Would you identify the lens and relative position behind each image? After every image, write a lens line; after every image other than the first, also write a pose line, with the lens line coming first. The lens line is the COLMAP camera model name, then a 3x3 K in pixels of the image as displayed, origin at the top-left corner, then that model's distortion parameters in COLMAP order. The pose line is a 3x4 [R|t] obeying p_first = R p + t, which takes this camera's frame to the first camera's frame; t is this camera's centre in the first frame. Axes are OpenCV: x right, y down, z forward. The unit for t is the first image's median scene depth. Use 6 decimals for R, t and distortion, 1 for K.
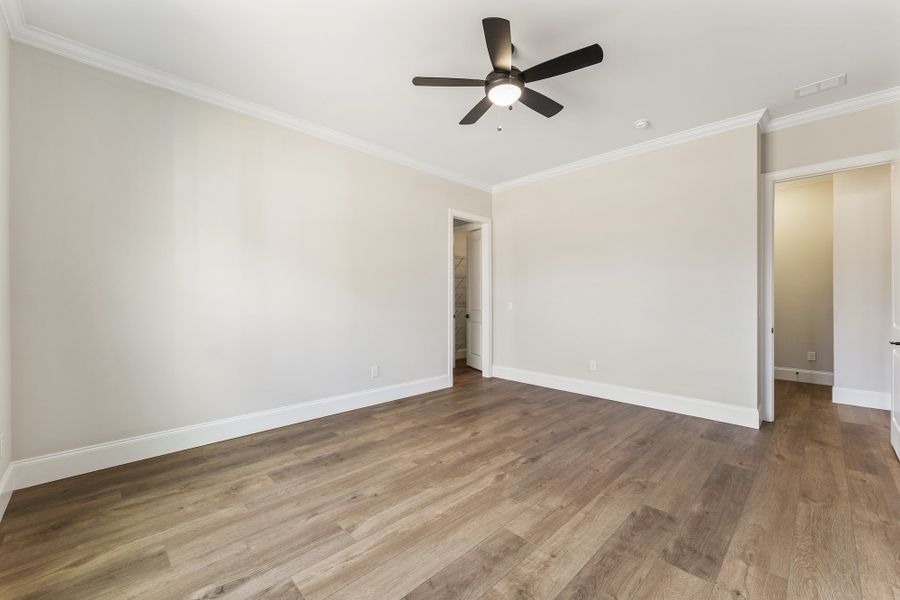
lens RADIAL K [[359.3, 0, 450.0], [0, 359.3, 300.0], [0, 0, 1]] dist [0.002031, 0.000441]
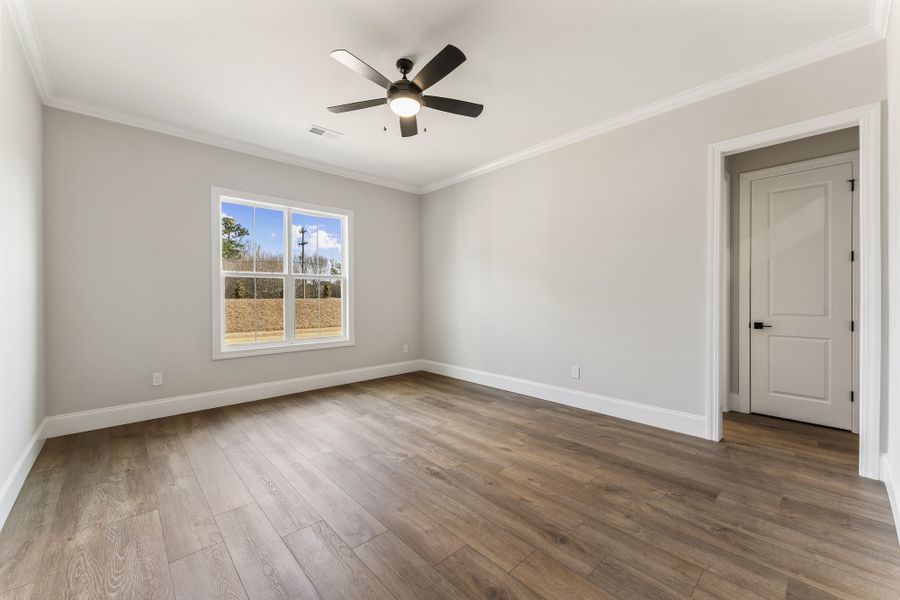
lens RADIAL K [[359.3, 0, 450.0], [0, 359.3, 300.0], [0, 0, 1]] dist [0.002031, 0.000441]
pose [[-0.025527, 0.010629, -0.999618, 0.945756], [0.003055, 0.999940, 0.010554, -0.000626], [0.999669, -0.002784, -0.025558, 0.891811]]
